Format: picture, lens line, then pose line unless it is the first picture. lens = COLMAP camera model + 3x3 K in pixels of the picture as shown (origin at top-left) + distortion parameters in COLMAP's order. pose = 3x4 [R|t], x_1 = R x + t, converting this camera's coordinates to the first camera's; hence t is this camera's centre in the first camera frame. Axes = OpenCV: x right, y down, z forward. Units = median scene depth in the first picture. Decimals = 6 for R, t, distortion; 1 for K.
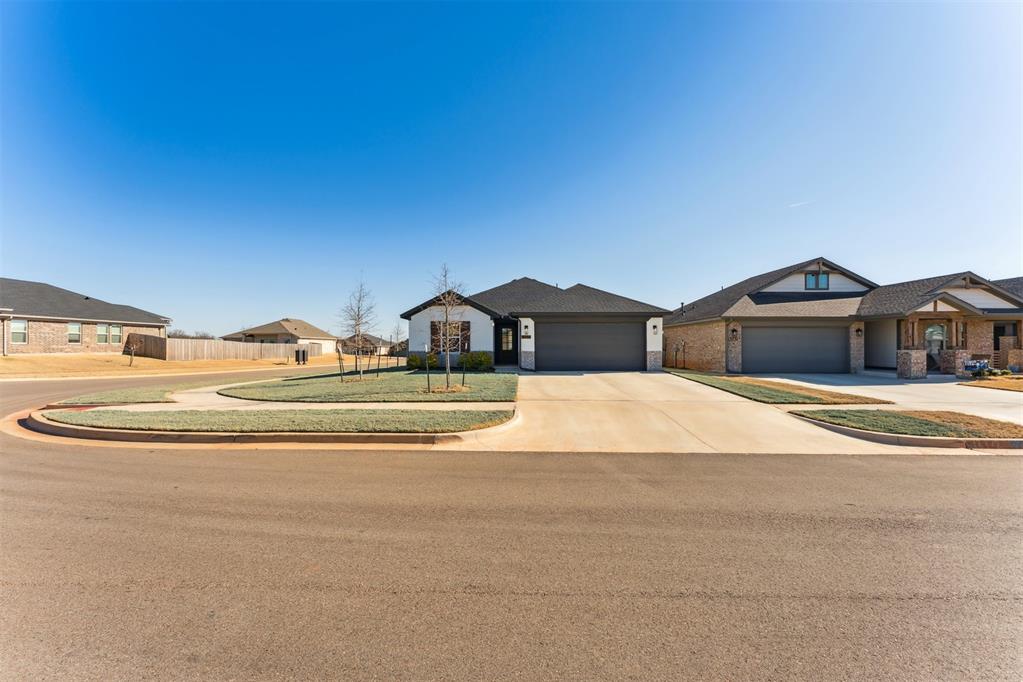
lens RADIAL K [[409.4, 0, 510.2], [0, 409.4, 341.4], [0, 0, 1]] dist [-0.000790, -0.000108]
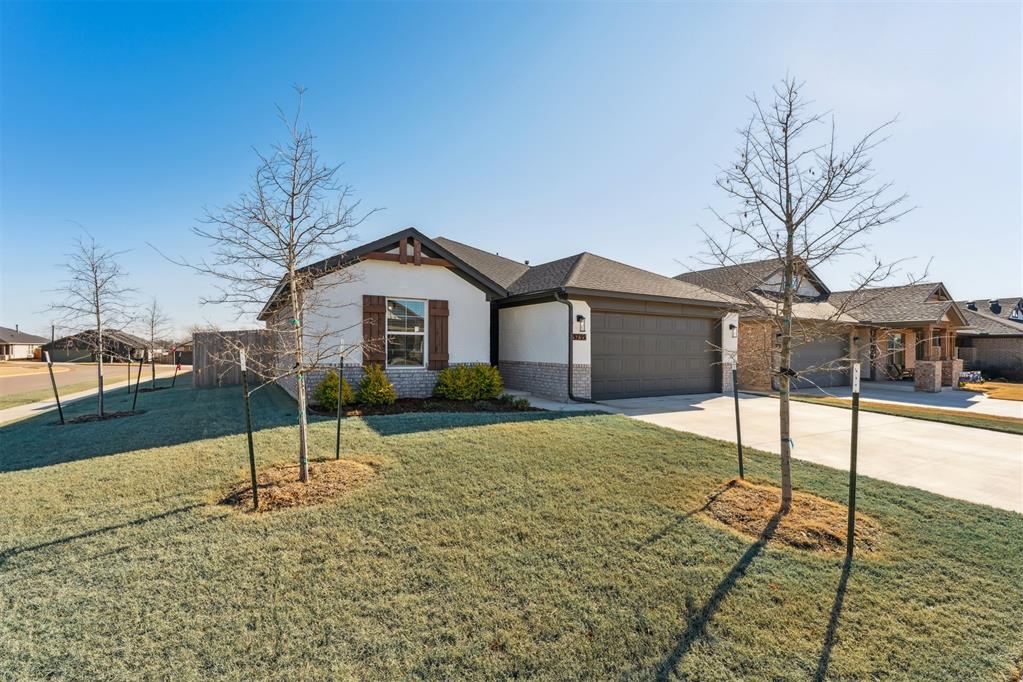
lens RADIAL K [[455.9, 0, 514.3], [0, 455.9, 345.0], [0, 0, 1]] dist [0.000920, 0.000234]
pose [[0.850788, 0.014742, 0.525303, -0.333330], [-0.018254, 0.999832, 0.001505, -0.000202], [-0.525193, -0.010870, 0.850914, 0.549100]]
